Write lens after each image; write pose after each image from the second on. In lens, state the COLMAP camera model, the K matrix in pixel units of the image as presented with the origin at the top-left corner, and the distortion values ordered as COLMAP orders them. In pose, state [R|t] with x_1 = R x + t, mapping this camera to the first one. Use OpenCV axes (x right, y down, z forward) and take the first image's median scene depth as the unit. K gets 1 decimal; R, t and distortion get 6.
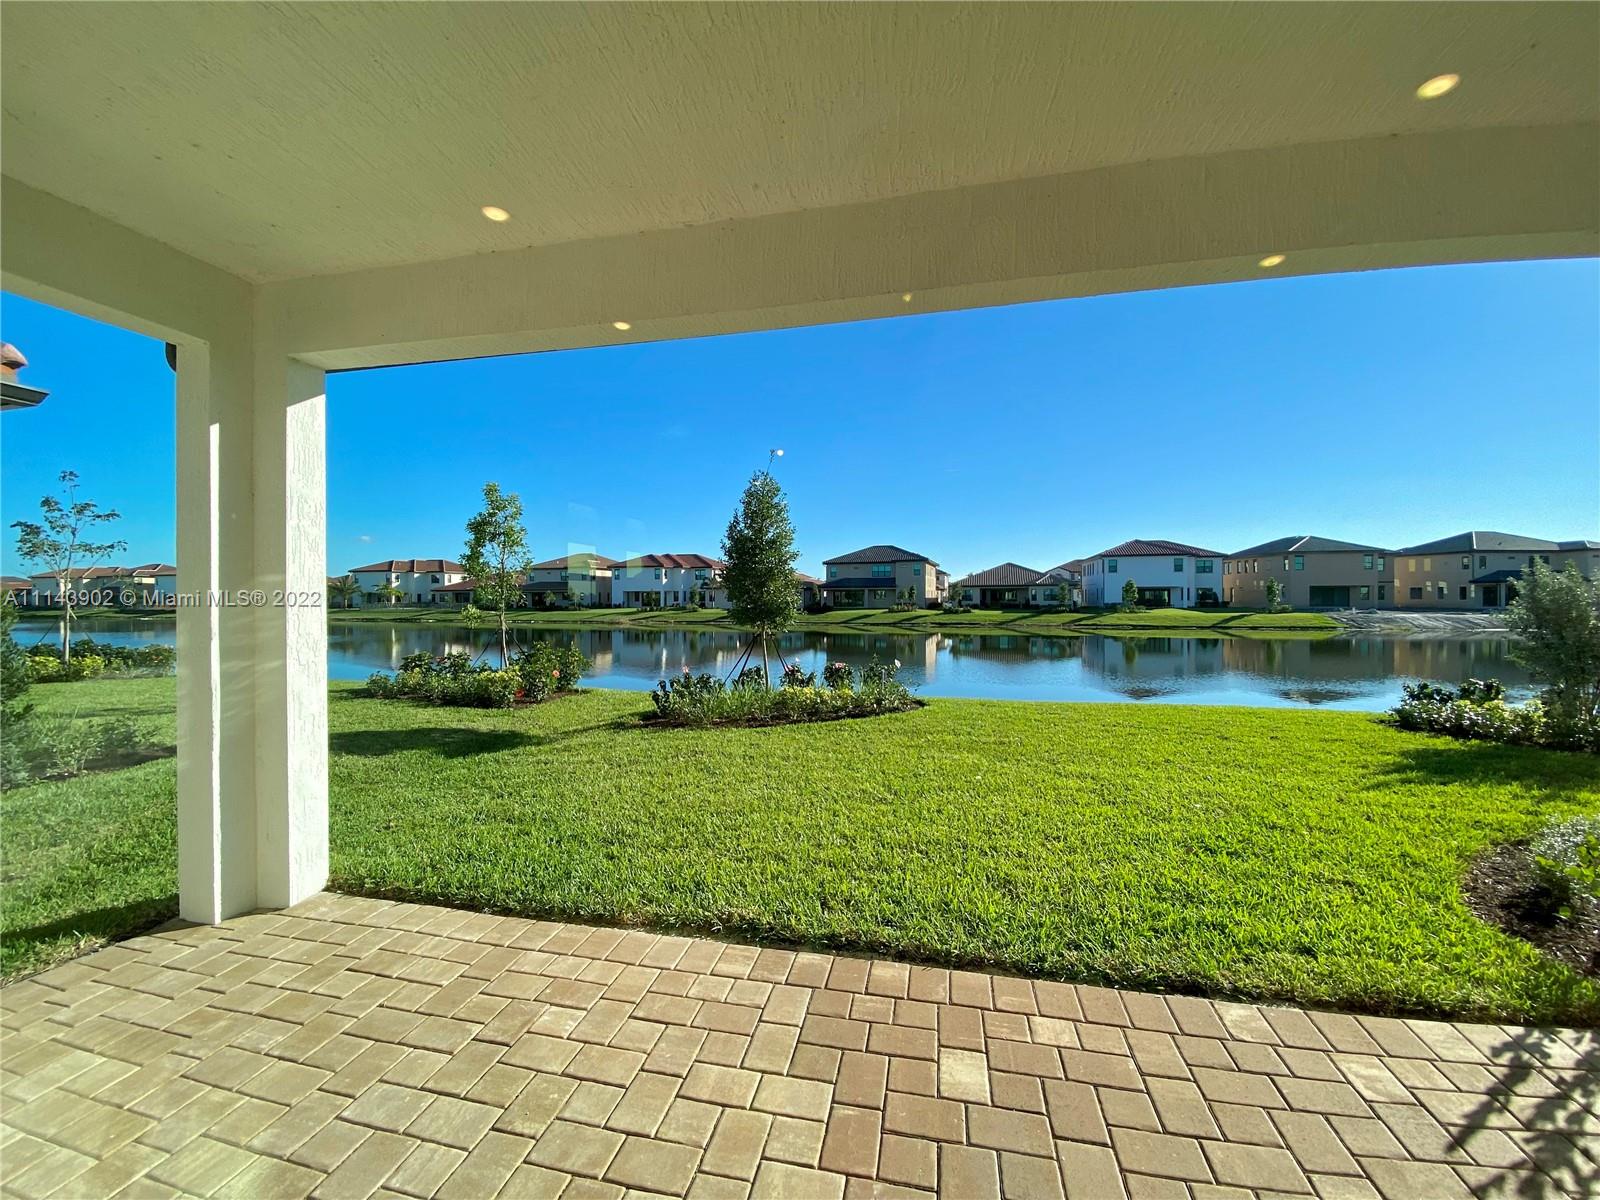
lens RADIAL K [[645.7, 0, 792.5], [0, 645.7, 599.9], [0, 0, 1]] dist [0.033129, -0.028408]
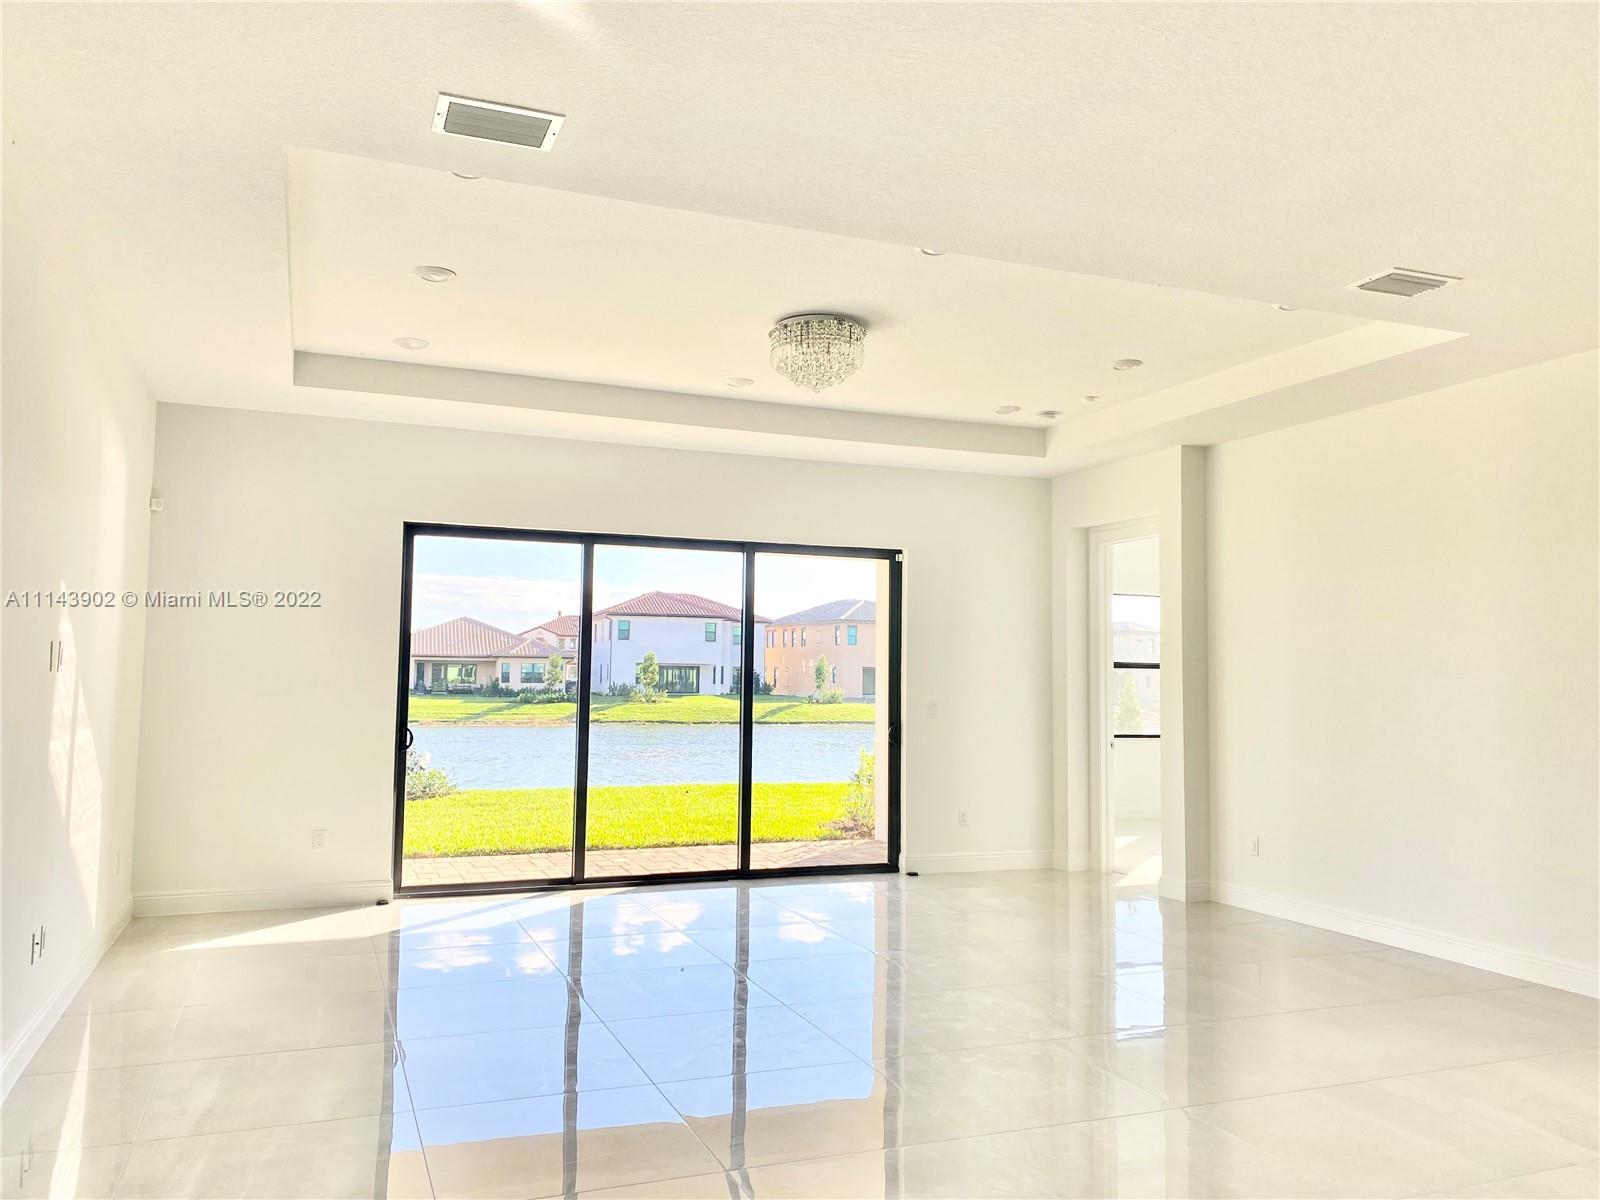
lens RADIAL K [[1217.0, 0, 800.0], [0, 1217.0, 600.0], [0, 0, 1]] dist [0.079704, -0.000005]
pose [[0.821354, 0.051470, 0.568092, -0.055961], [-0.014126, 0.997451, -0.069947, 0.000355], [-0.570244, 0.049426, 0.819987, -0.098127]]
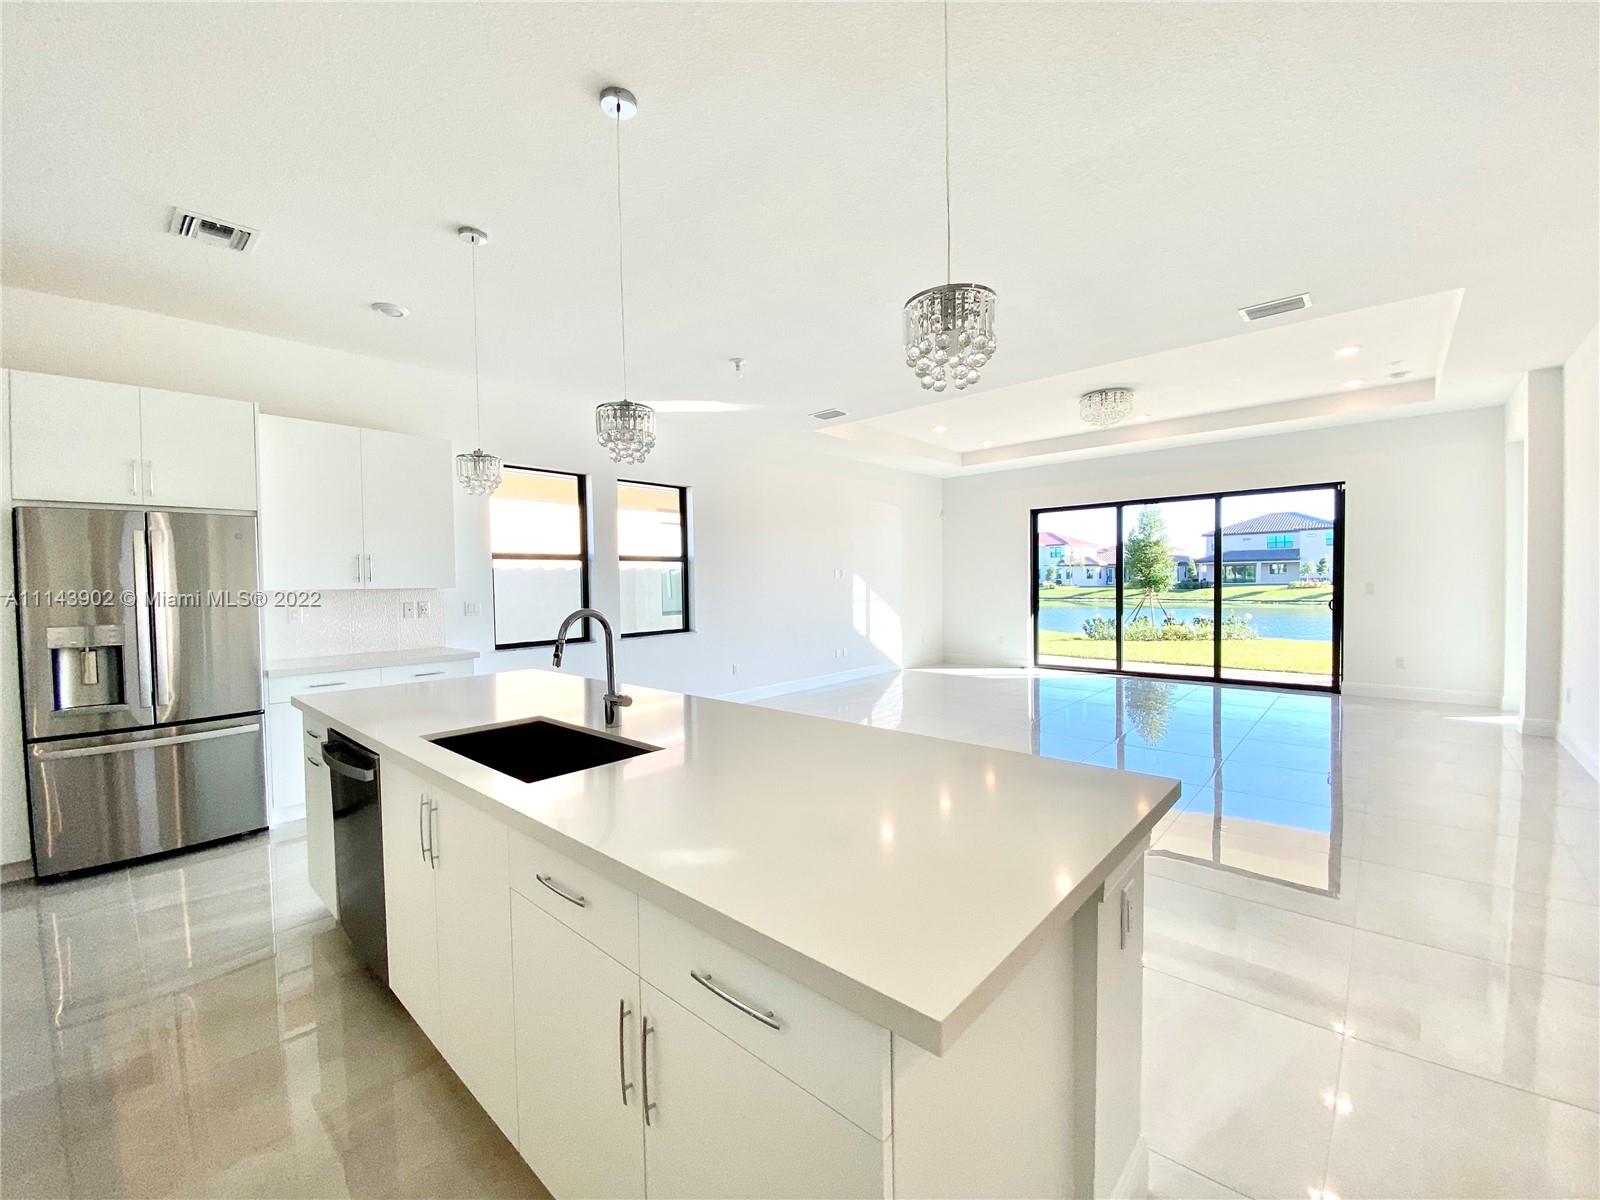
lens RADIAL K [[645.7, 0, 792.5], [0, 645.7, 599.9], [0, 0, 1]] dist [0.033129, -0.028408]
pose [[0.870060, 0.005319, -0.492917, -0.002634], [0.010724, 0.999501, 0.029715, 0.000599], [0.492829, -0.031140, 0.869569, -0.129540]]
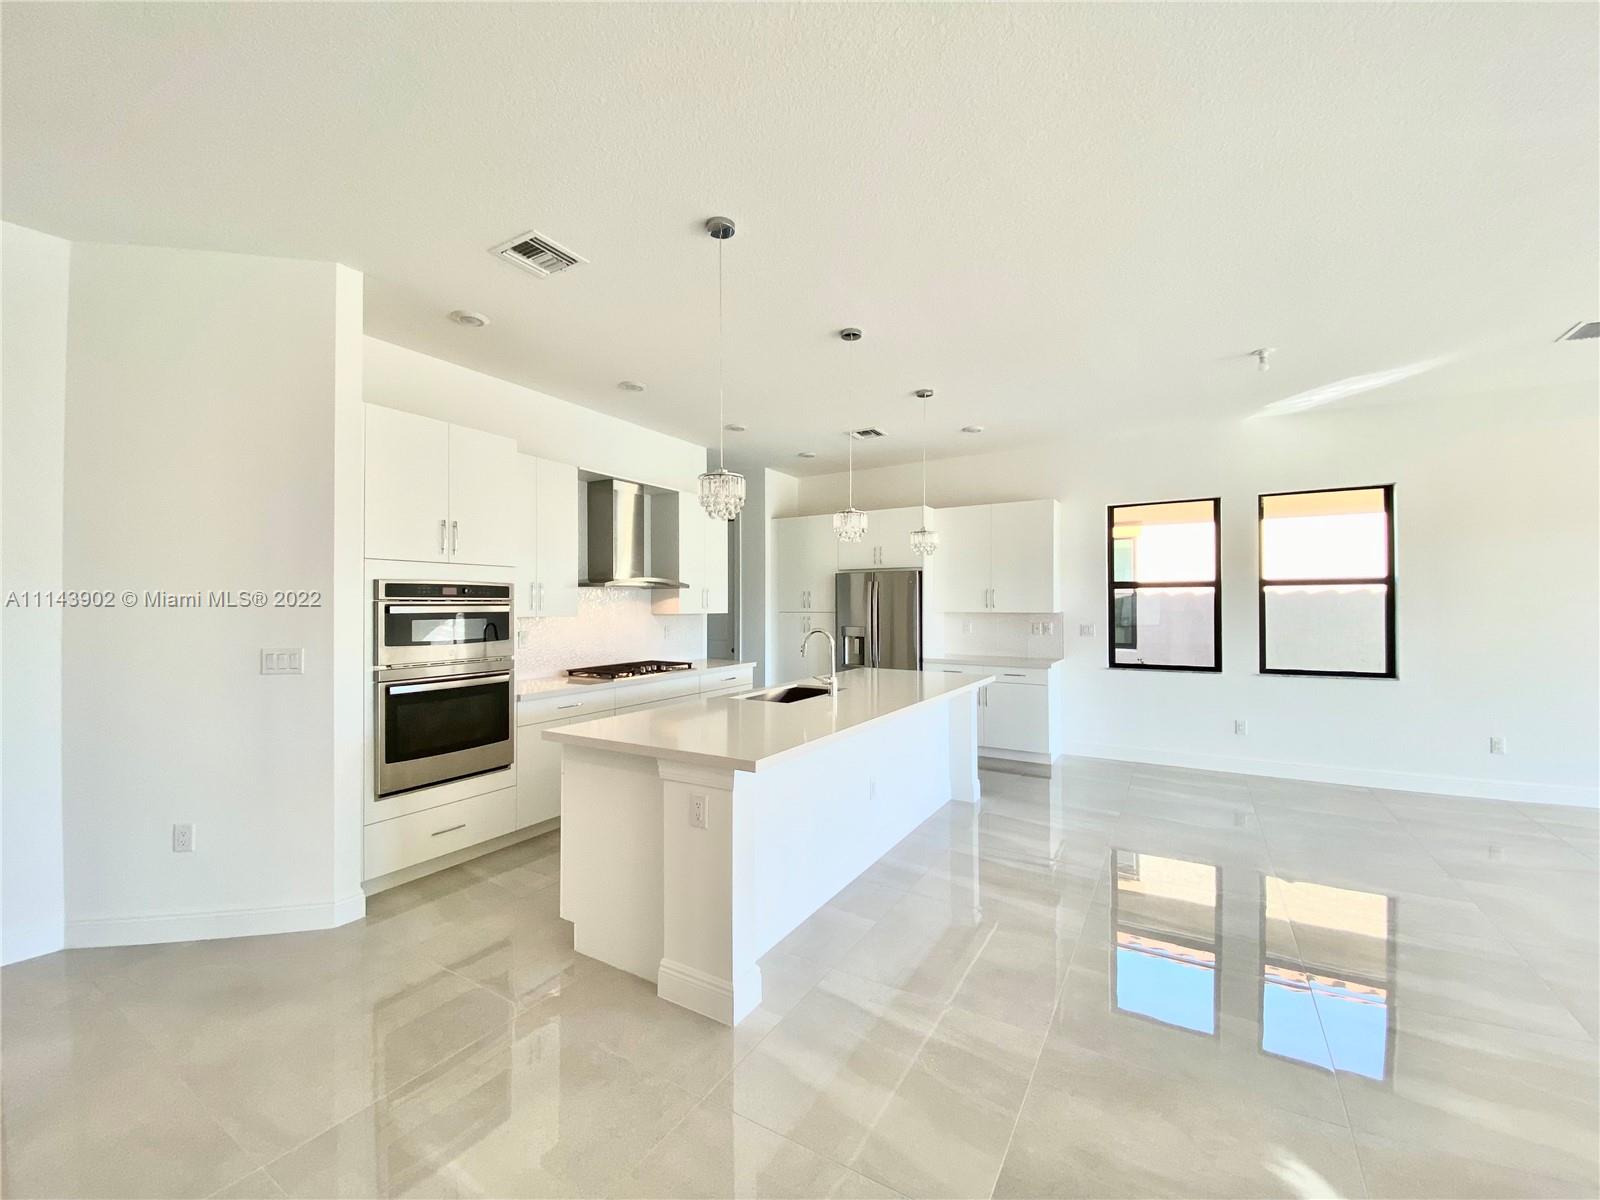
lens RADIAL K [[645.7, 0, 792.5], [0, 645.7, 599.9], [0, 0, 1]] dist [0.033129, -0.028408]
pose [[-0.319204, -0.004381, -0.947676, 0.024114], [0.001151, 0.999987, -0.005010, -0.000303], [0.947685, -0.002690, -0.319195, -0.095938]]
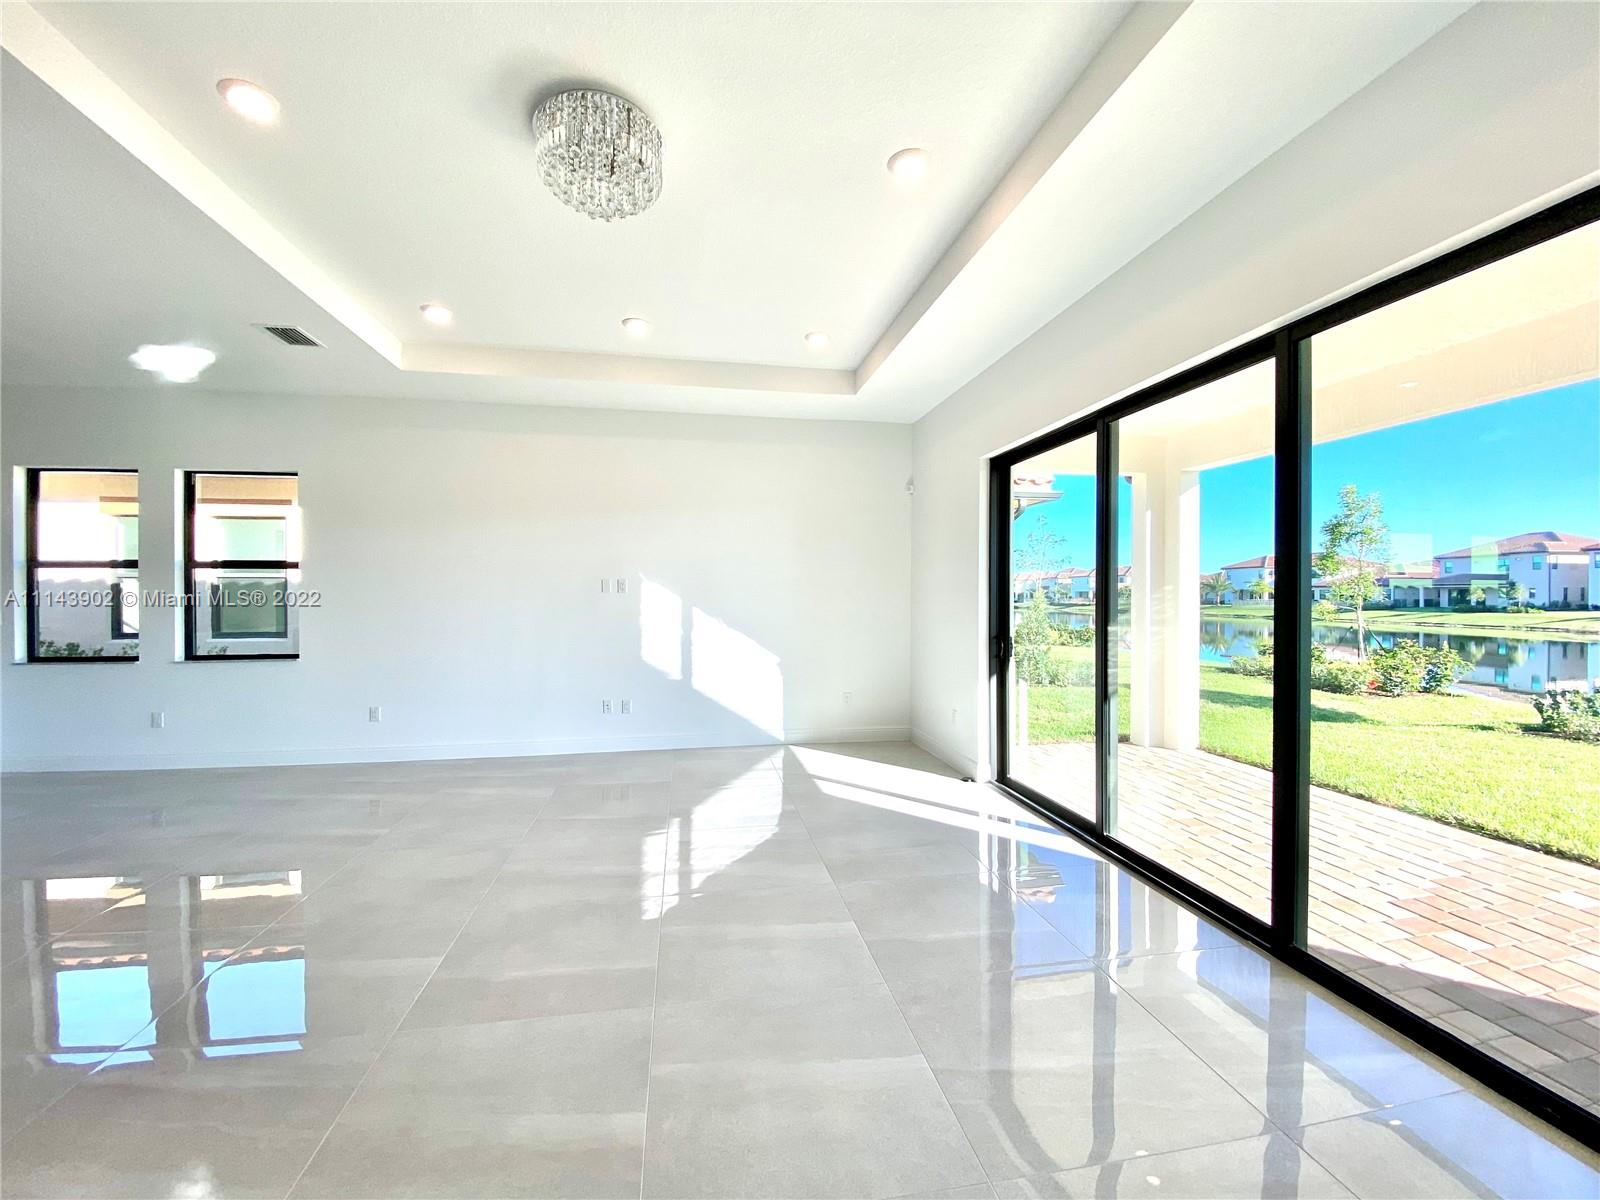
lens RADIAL K [[645.7, 0, 792.5], [0, 645.7, 599.9], [0, 0, 1]] dist [0.033129, -0.028408]
pose [[0.381121, 0.010047, -0.924471, 0.026070], [-0.005259, 0.999948, 0.008700, 0.000268], [0.924510, 0.001546, 0.381154, -0.036172]]
